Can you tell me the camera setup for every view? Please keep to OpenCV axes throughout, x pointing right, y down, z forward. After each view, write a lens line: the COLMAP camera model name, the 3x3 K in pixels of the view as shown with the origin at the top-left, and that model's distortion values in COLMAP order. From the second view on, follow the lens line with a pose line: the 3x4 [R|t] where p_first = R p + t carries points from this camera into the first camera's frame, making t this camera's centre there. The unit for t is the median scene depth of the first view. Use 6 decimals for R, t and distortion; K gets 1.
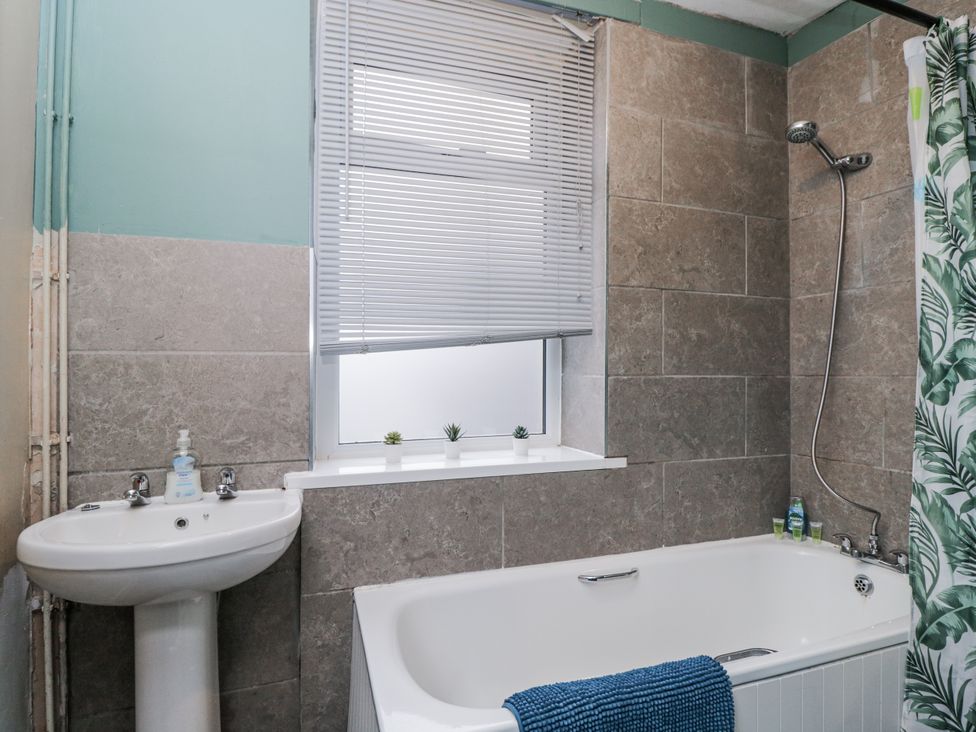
lens RADIAL K [[507.5, 0, 484.6], [0, 507.5, 362.5], [0, 0, 1]] dist [-0.000947, -0.012516]
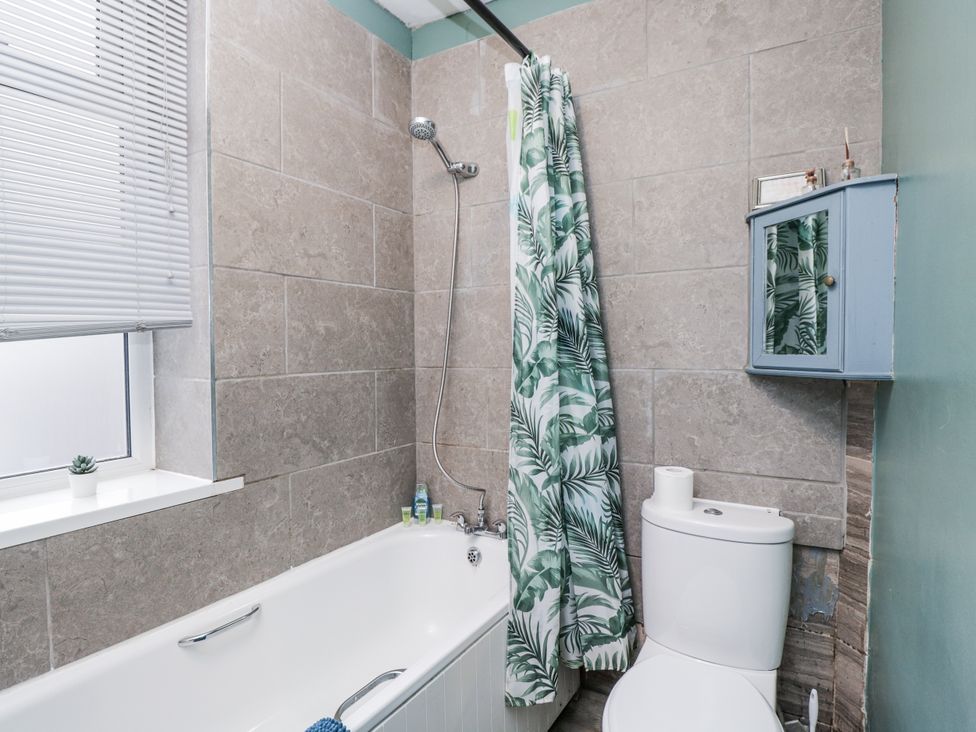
lens RADIAL K [[507.5, 0, 485.2], [0, 507.5, 362.8], [0, 0, 1]] dist [-0.000947, -0.012516]
pose [[0.783280, -0.031073, 0.620892, 0.080400], [0.001973, 0.998869, 0.047499, -0.036602], [-0.621666, -0.035980, 0.782456, 0.111376]]
